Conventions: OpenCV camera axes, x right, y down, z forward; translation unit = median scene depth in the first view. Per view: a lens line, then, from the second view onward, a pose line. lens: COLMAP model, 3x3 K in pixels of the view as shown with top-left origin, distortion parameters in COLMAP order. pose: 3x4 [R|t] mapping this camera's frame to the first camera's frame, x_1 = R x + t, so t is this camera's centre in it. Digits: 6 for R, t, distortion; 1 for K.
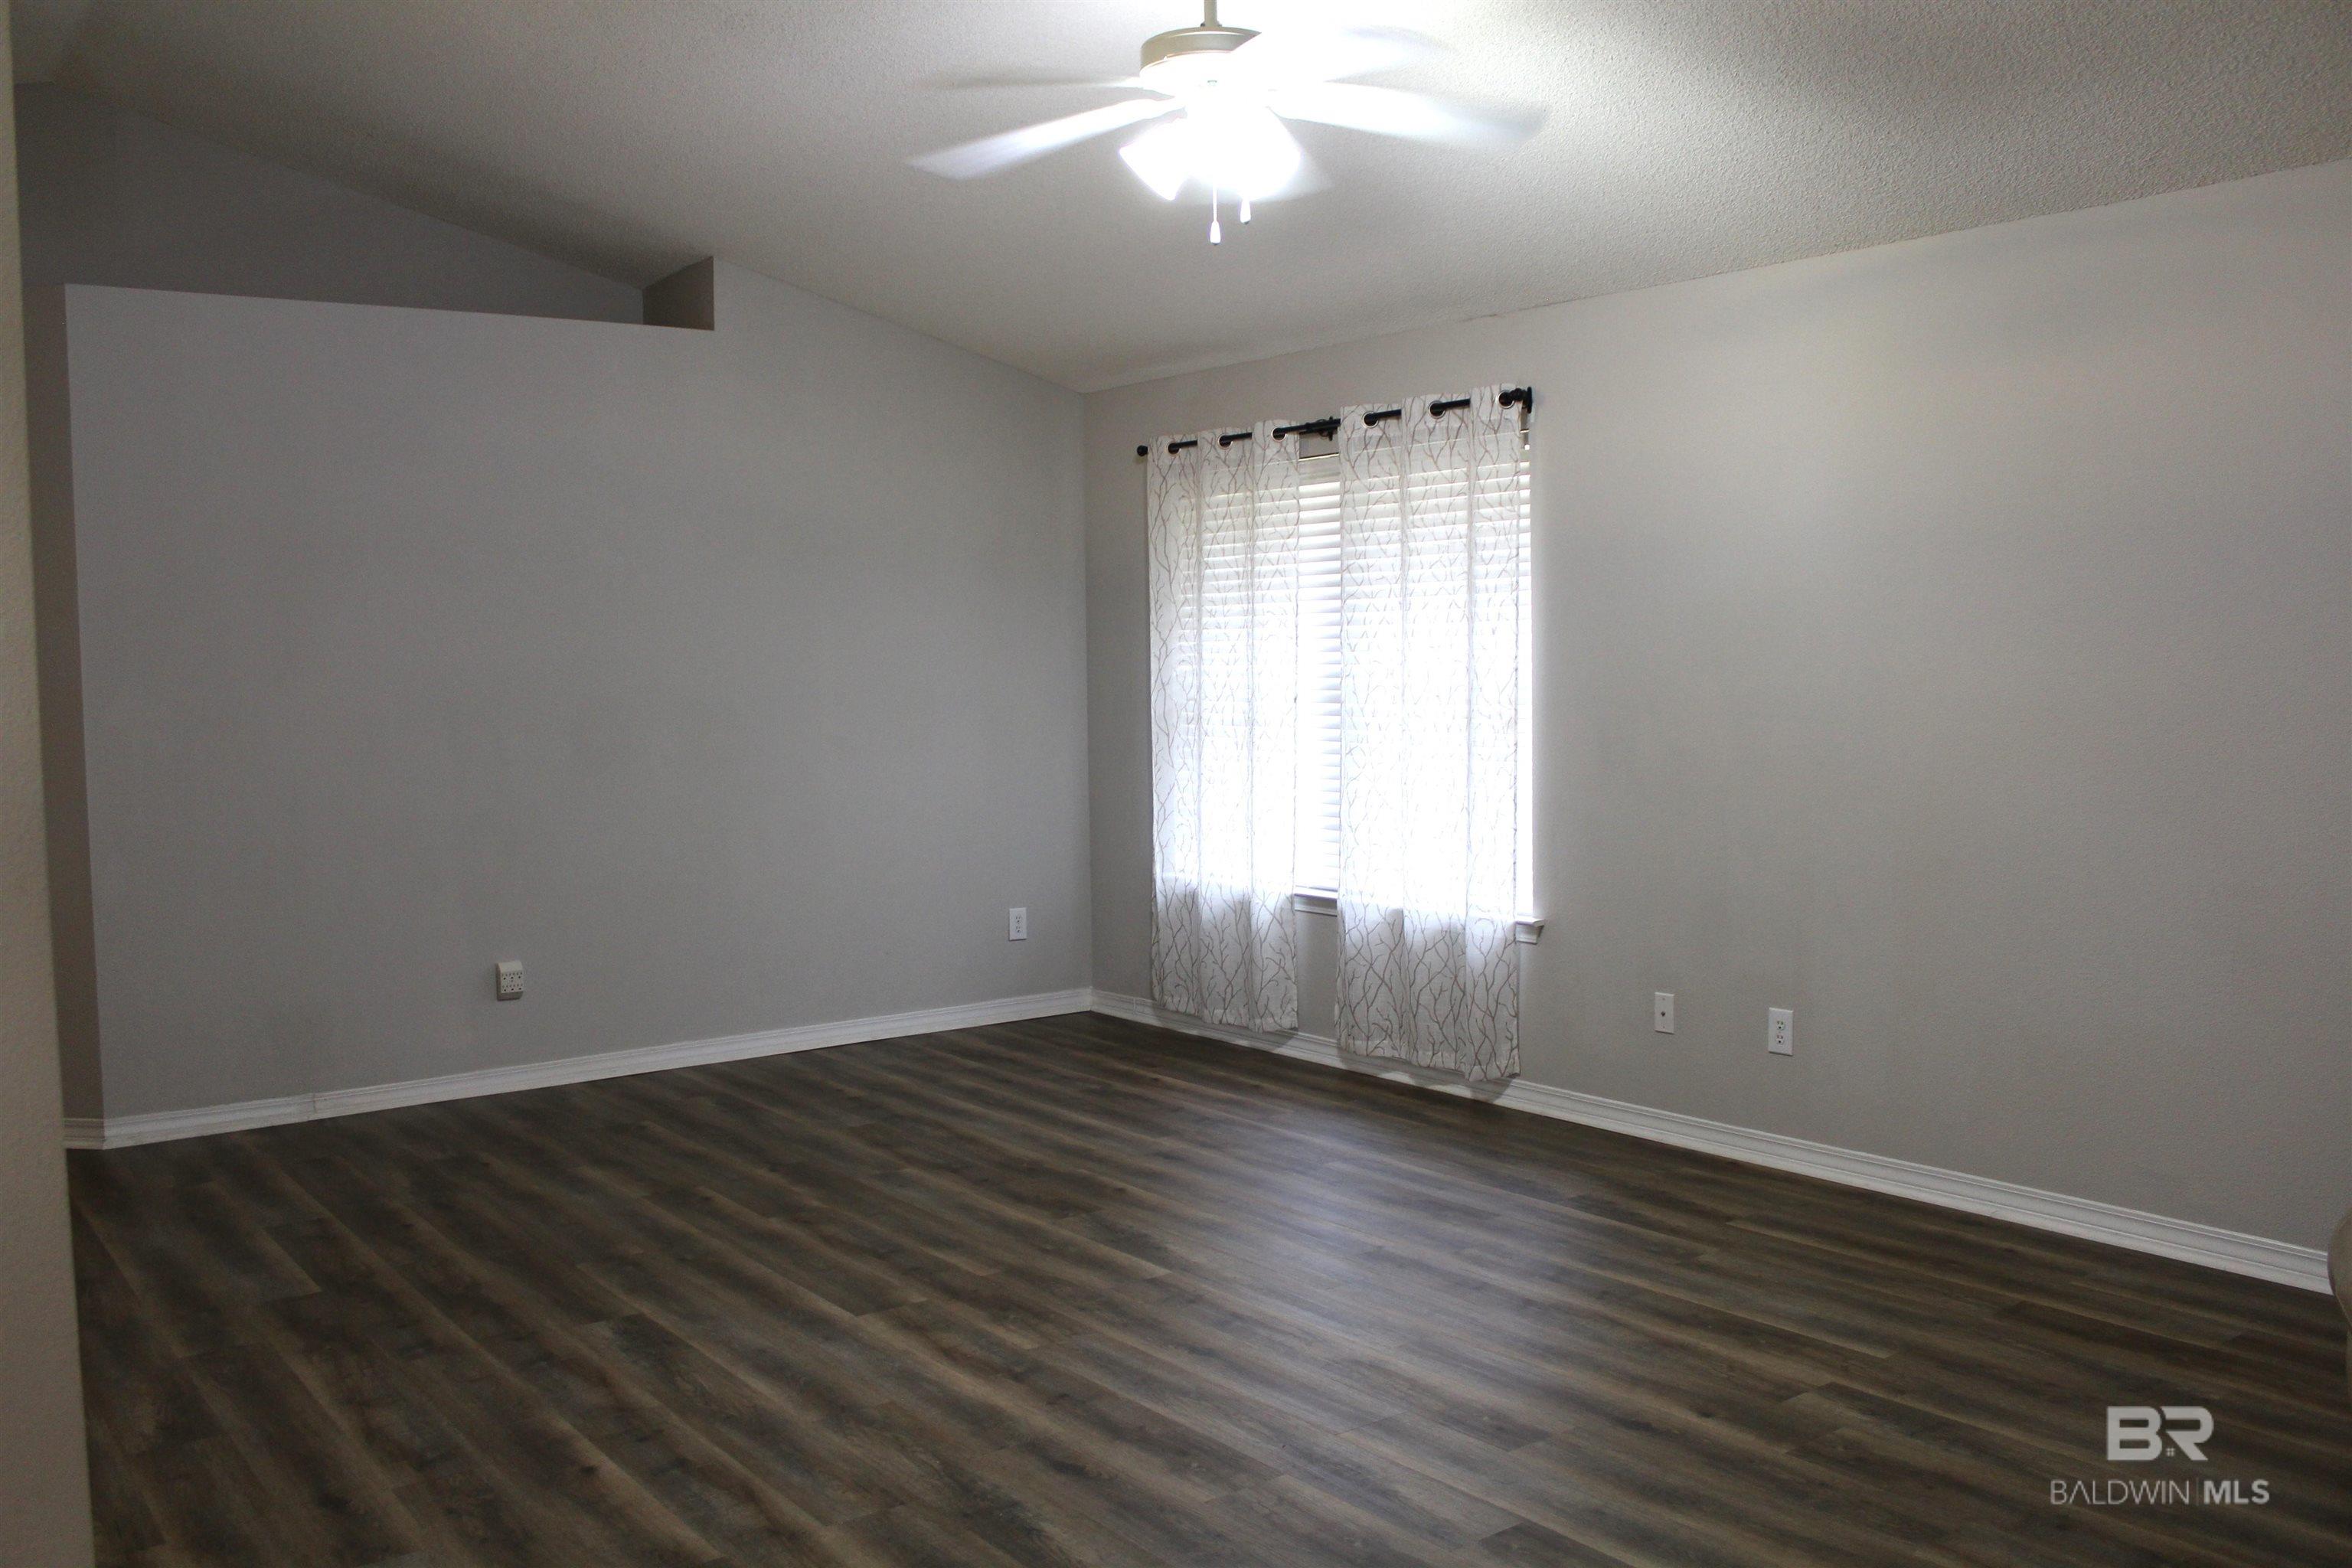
lens RADIAL K [[1983.3, 0, 1176.5], [0, 1983.3, 780.7], [0, 0, 1]] dist [-0.128065, 0.088485]
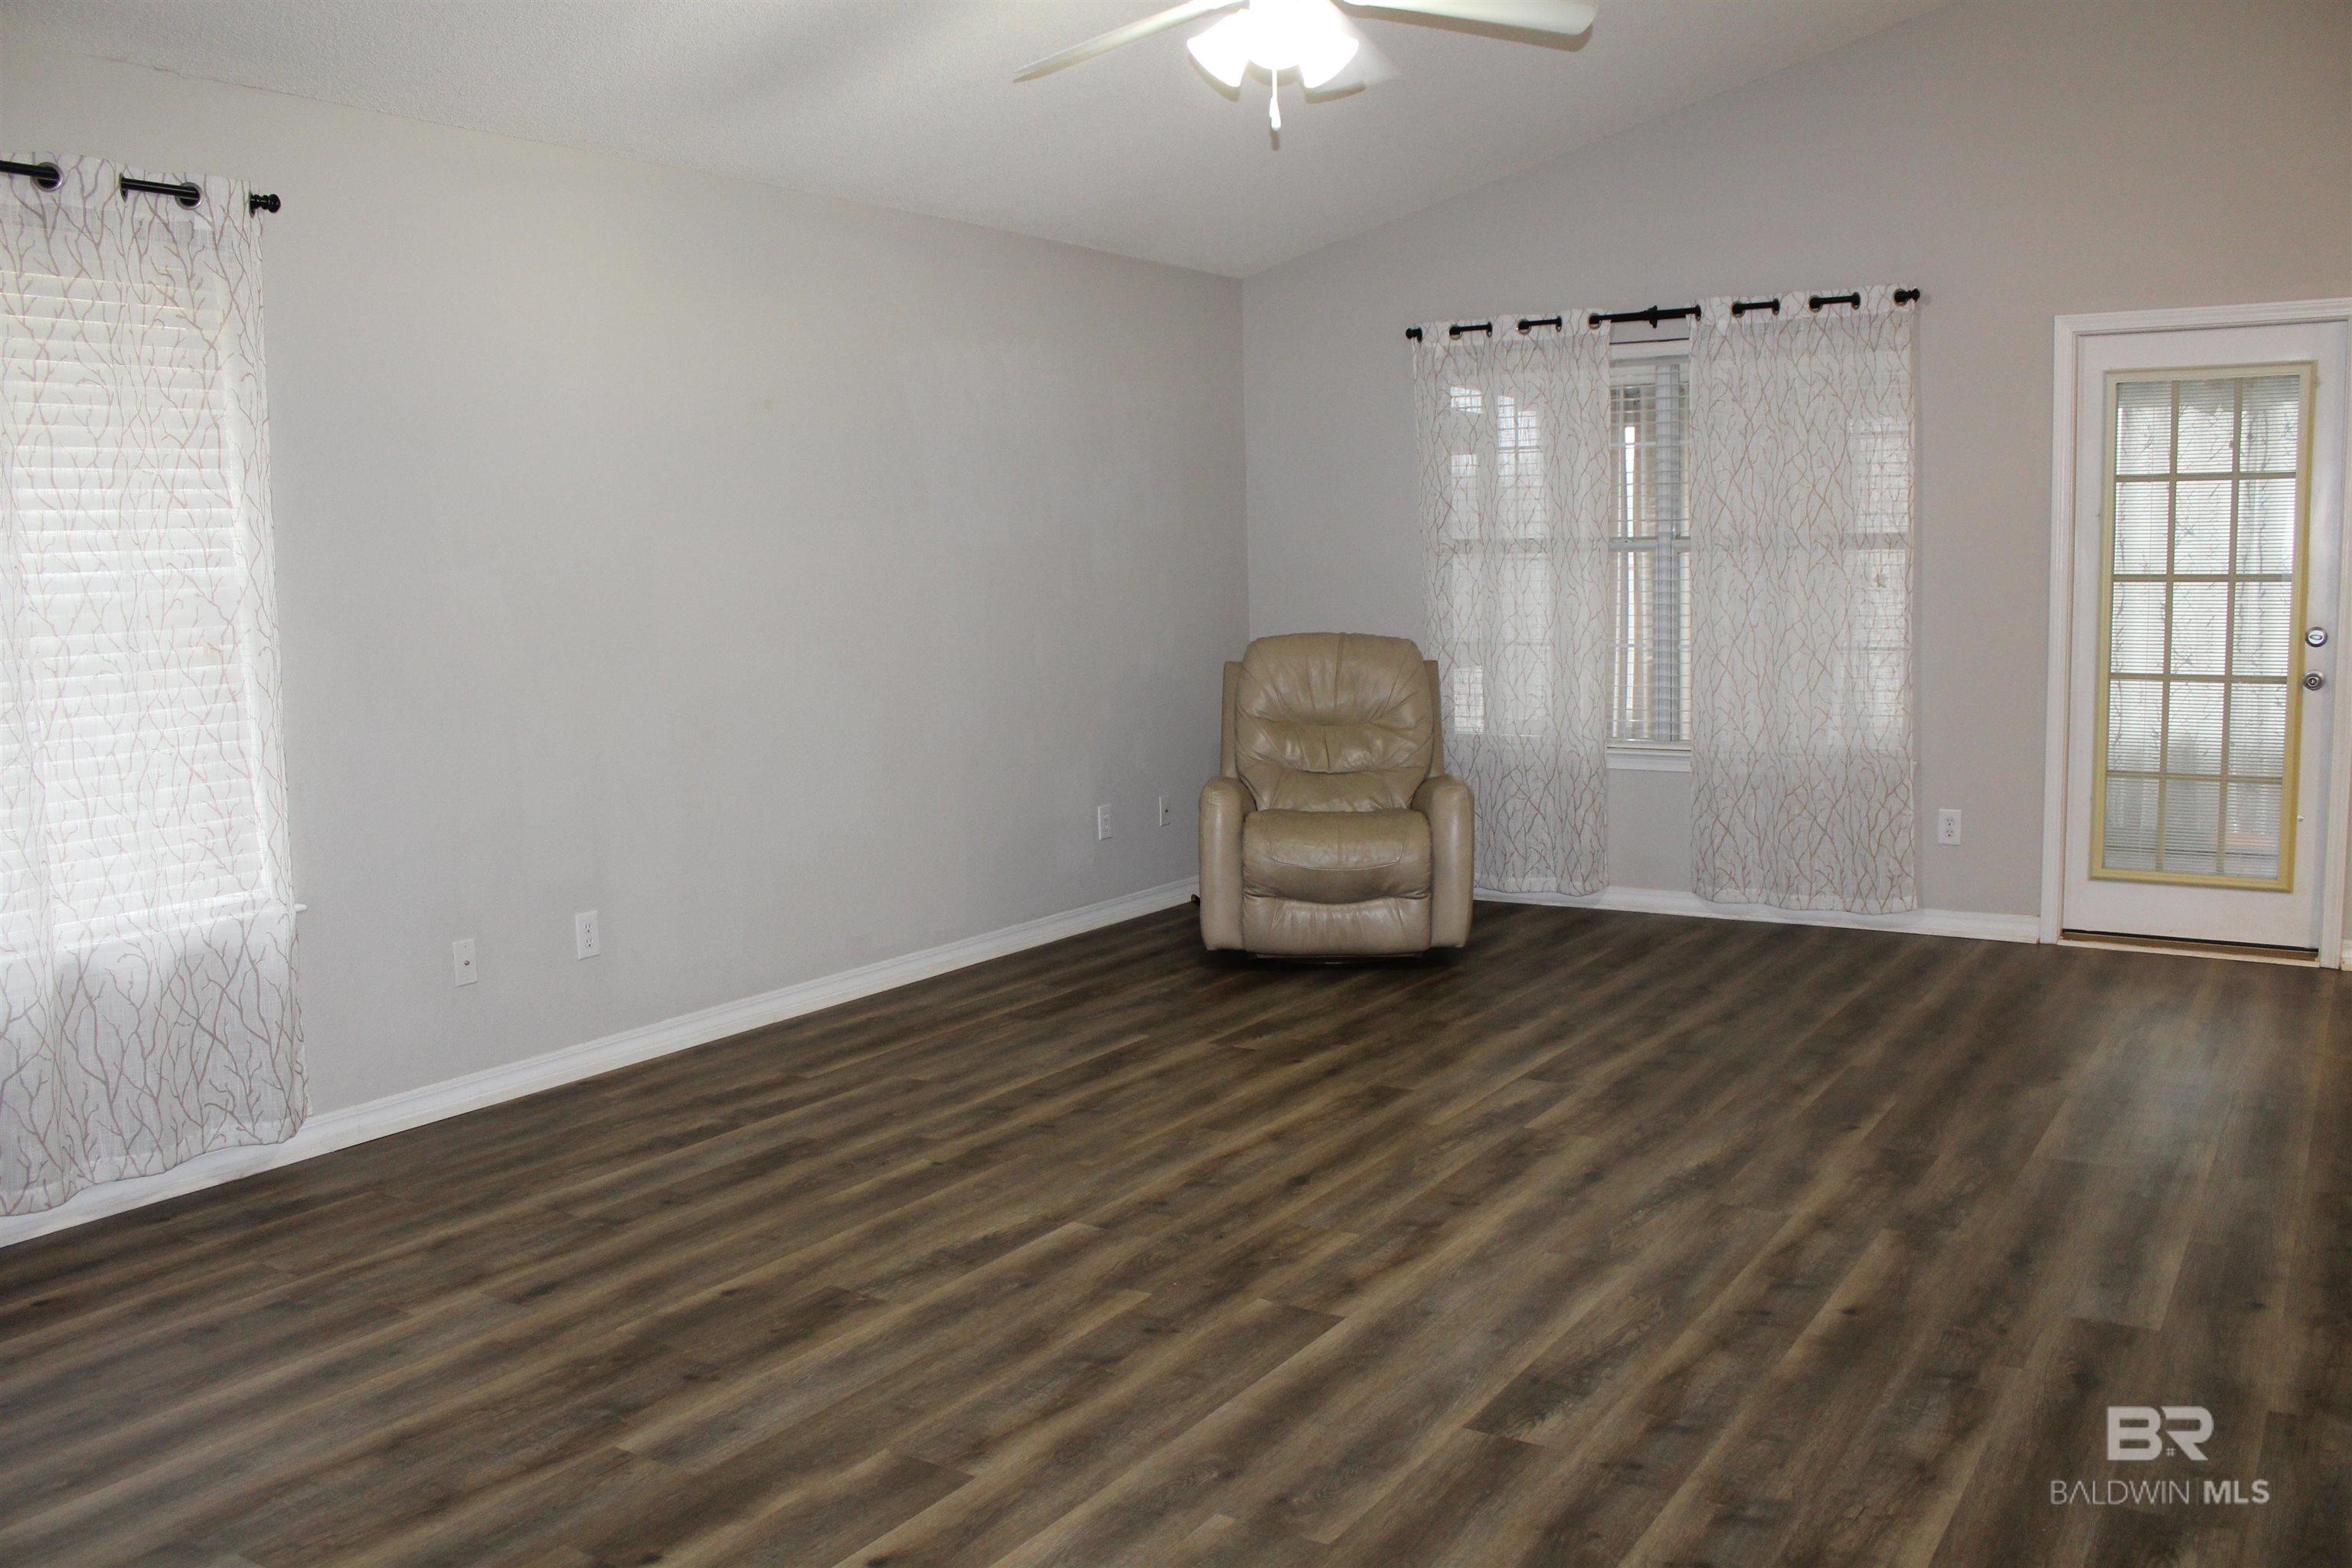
lens RADIAL K [[1983.3, 0, 1162.5], [0, 1983.3, 790.7], [0, 0, 1]] dist [-0.128065, 0.088485]
pose [[-0.344673, -0.087405, 0.934645, -0.887888], [0.083195, 0.988894, 0.123158, -0.050886], [-0.935029, 0.120207, -0.333573, 1.326487]]
